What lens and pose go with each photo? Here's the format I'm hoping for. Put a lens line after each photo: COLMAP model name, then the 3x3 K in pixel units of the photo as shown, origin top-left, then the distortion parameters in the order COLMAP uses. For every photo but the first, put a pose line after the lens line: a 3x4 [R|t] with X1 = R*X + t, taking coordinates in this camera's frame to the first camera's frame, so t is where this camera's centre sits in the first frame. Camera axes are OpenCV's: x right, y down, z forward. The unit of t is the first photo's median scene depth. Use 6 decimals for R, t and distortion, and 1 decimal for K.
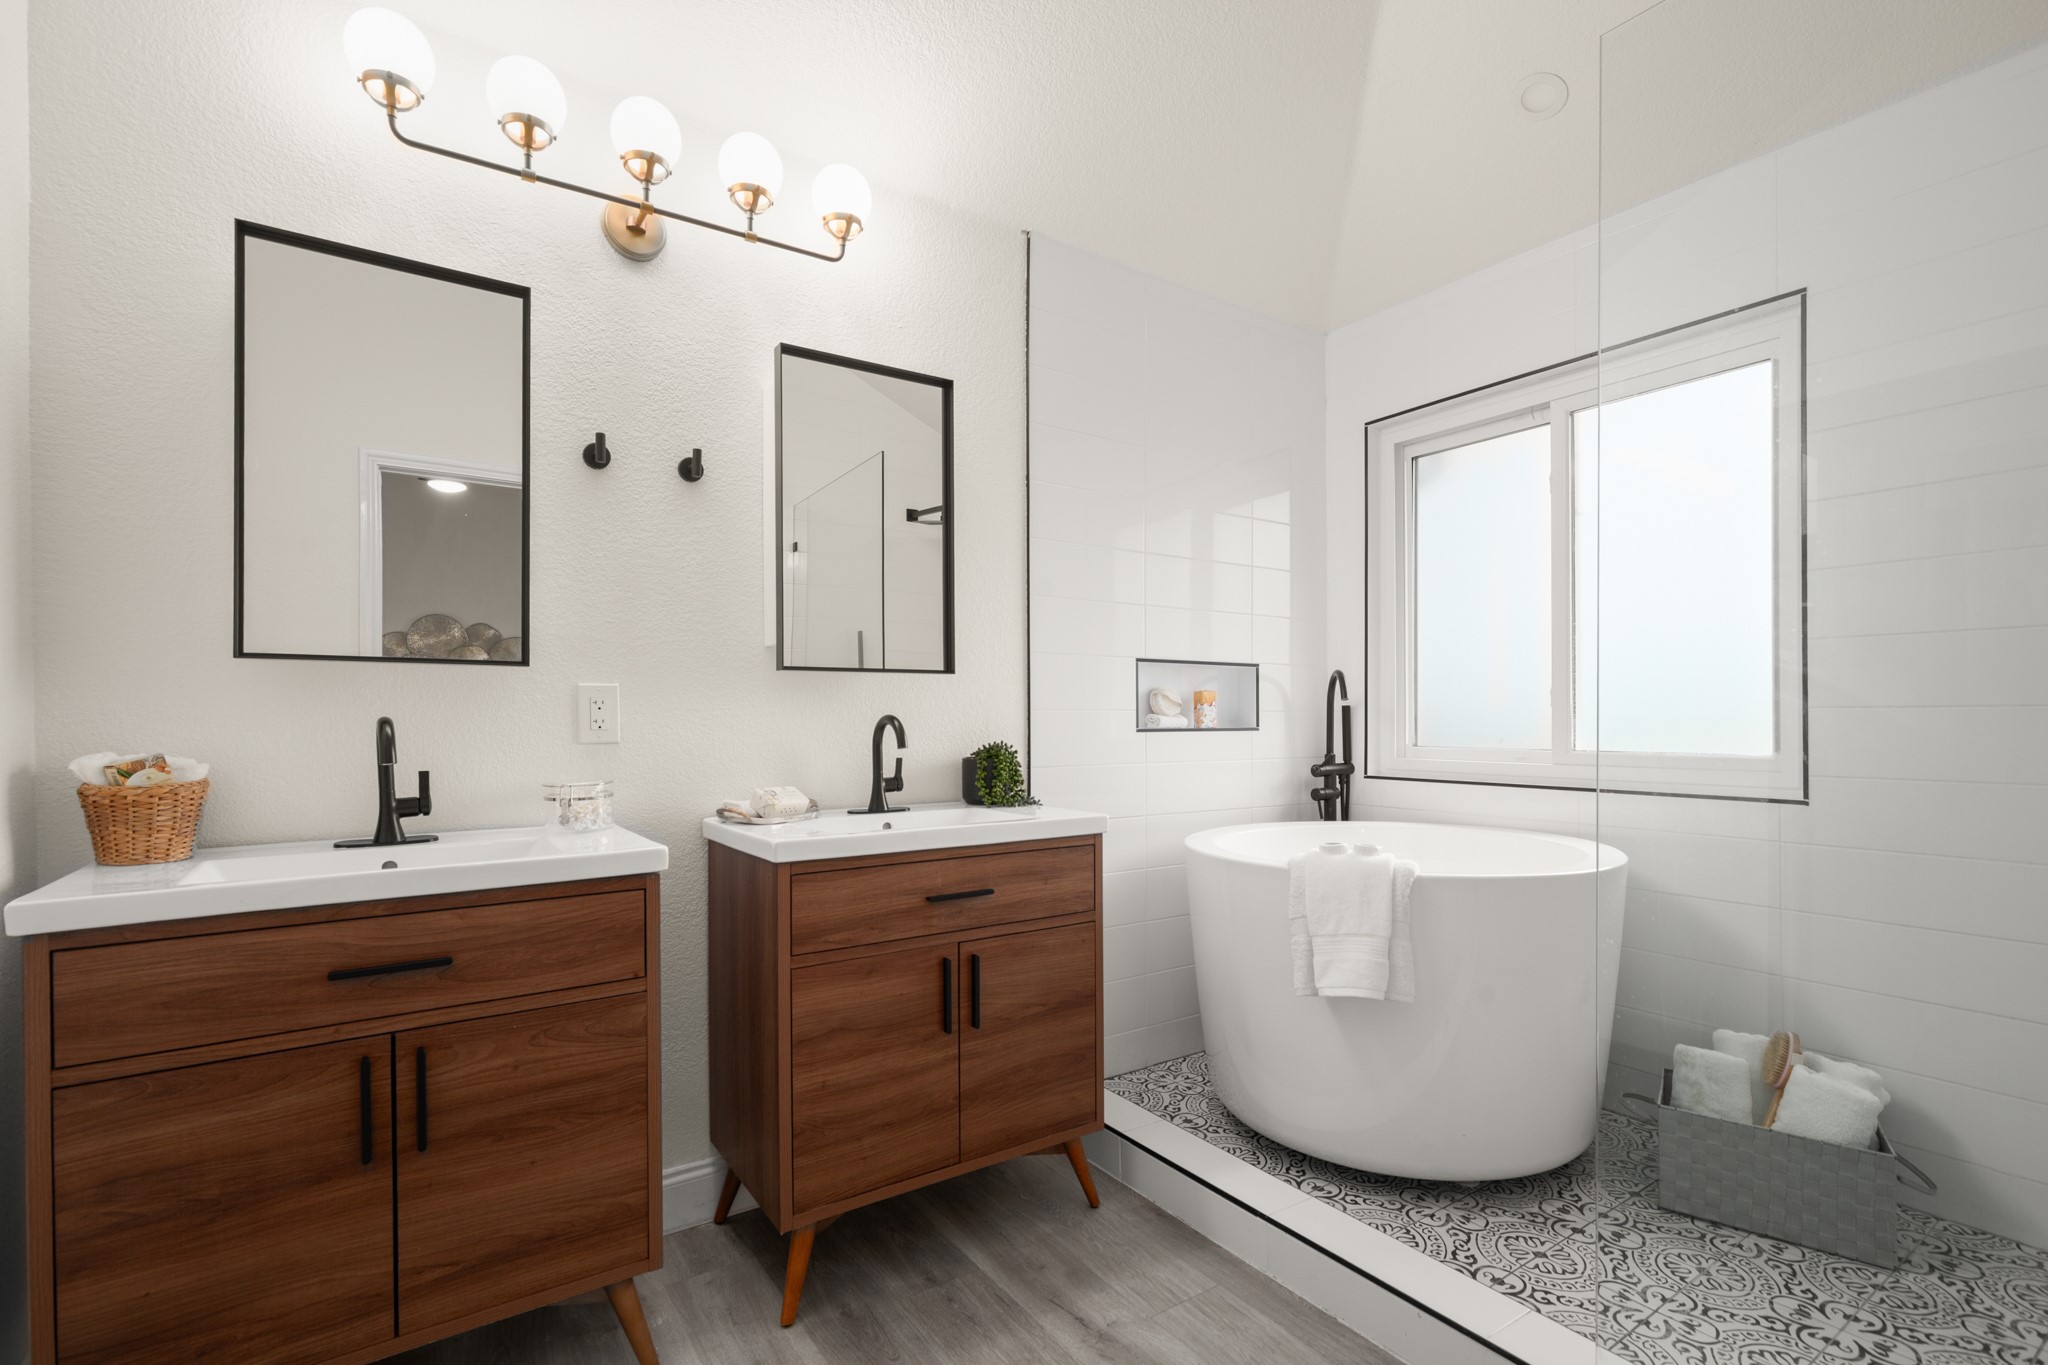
lens RADIAL K [[931.6, 0, 1035.8], [0, 931.6, 723.9], [0, 0, 1]] dist [0.001096, -0.001341]
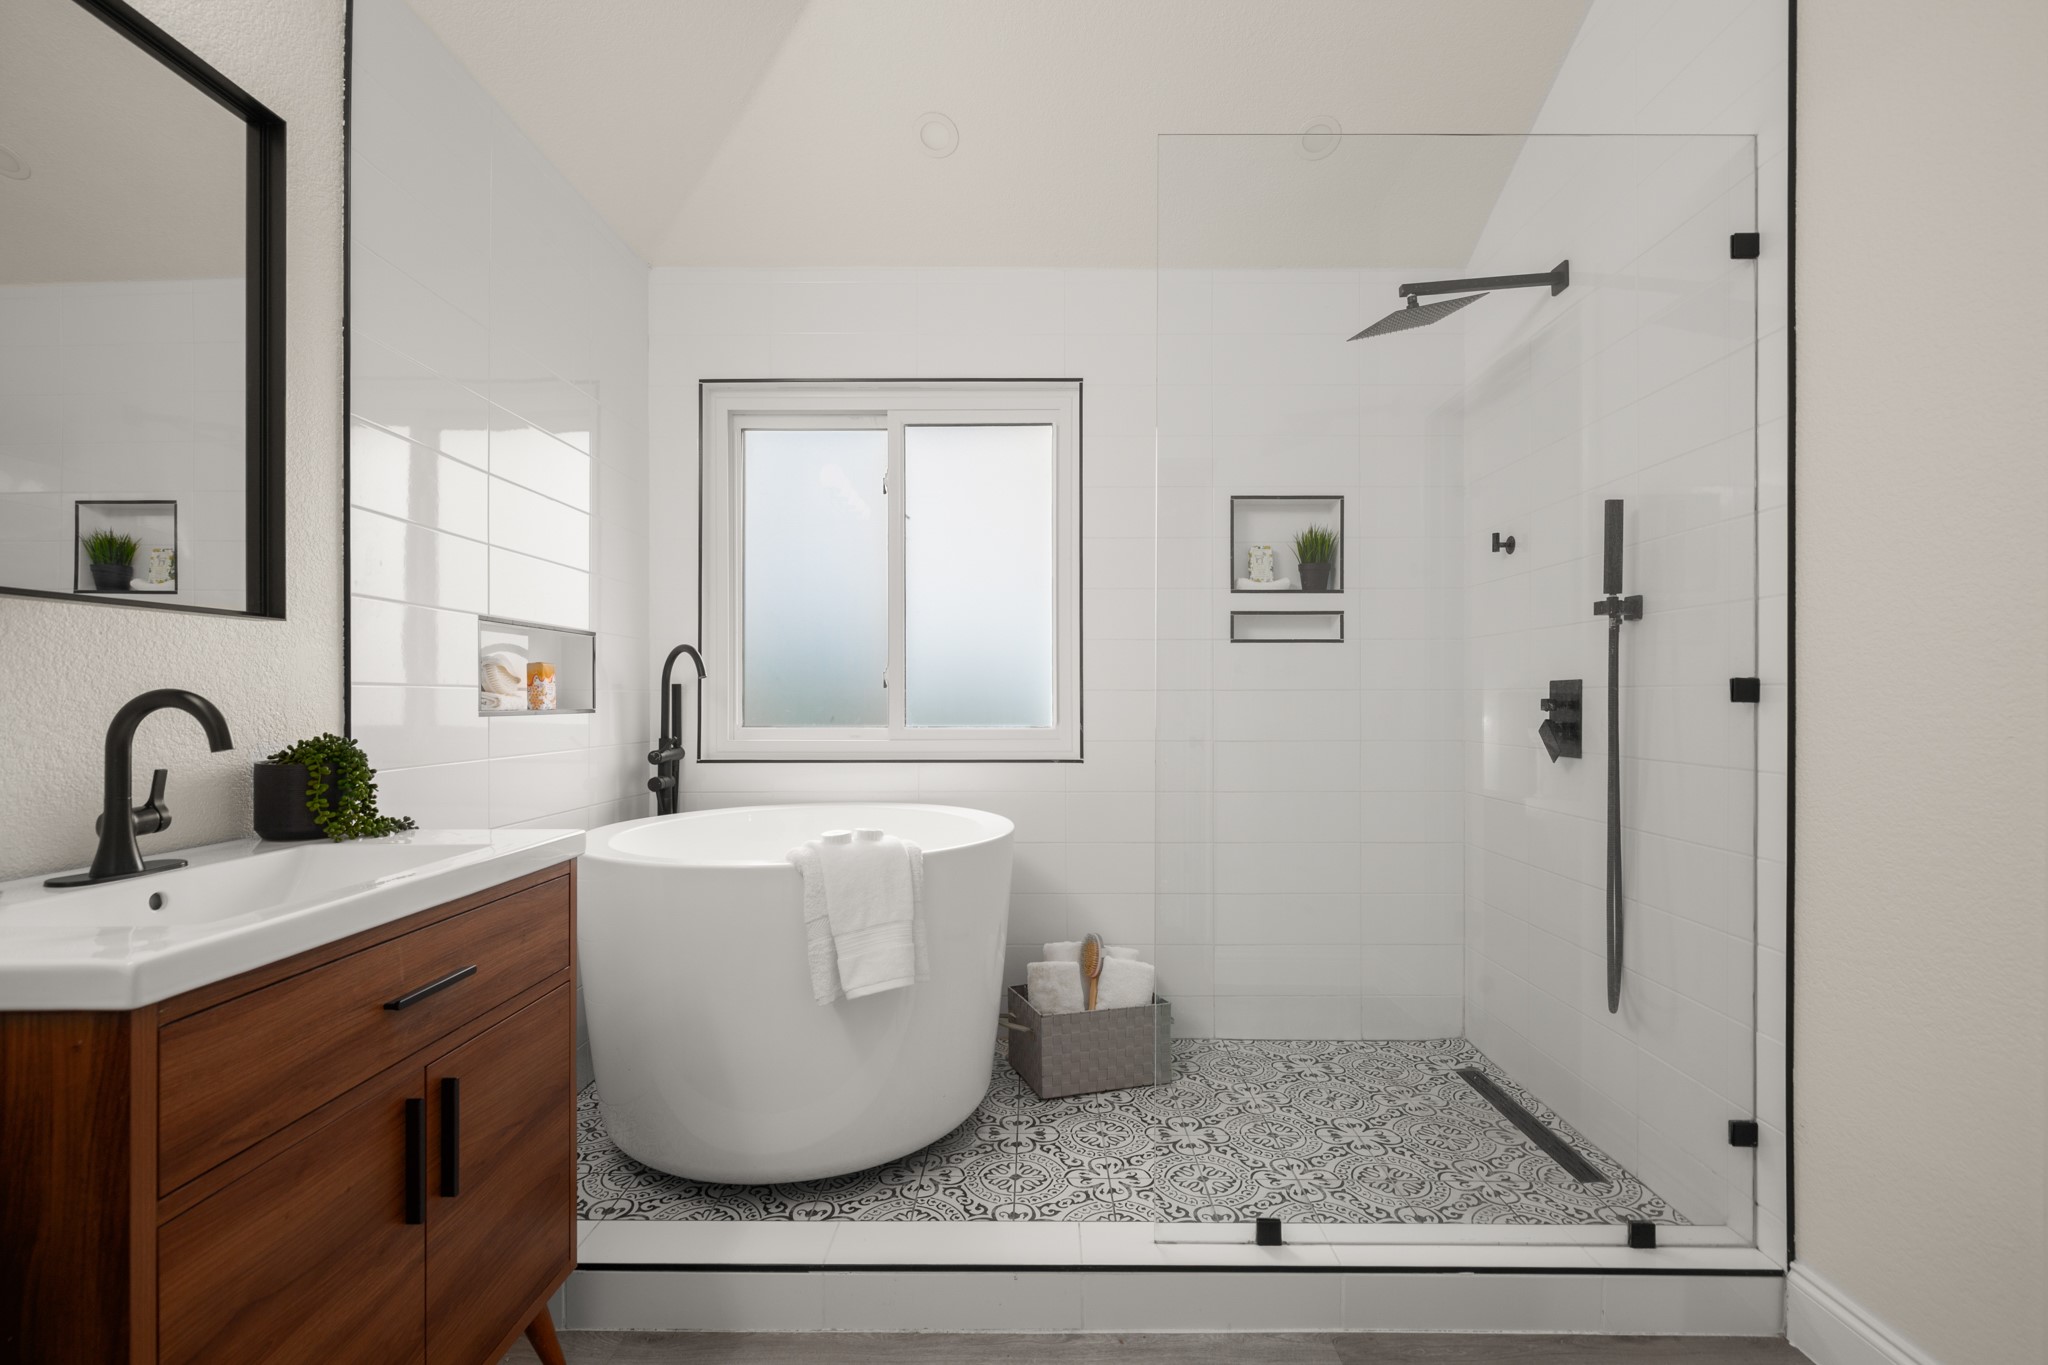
lens RADIAL K [[931.6, 0, 1028.5], [0, 931.6, 699.1], [0, 0, 1]] dist [0.001096, -0.001341]
pose [[0.570566, 0.000995, 0.821251, -0.345910], [0.004363, 0.999981, -0.004243, 0.000498], [-0.821240, 0.006004, 0.570551, 0.322286]]
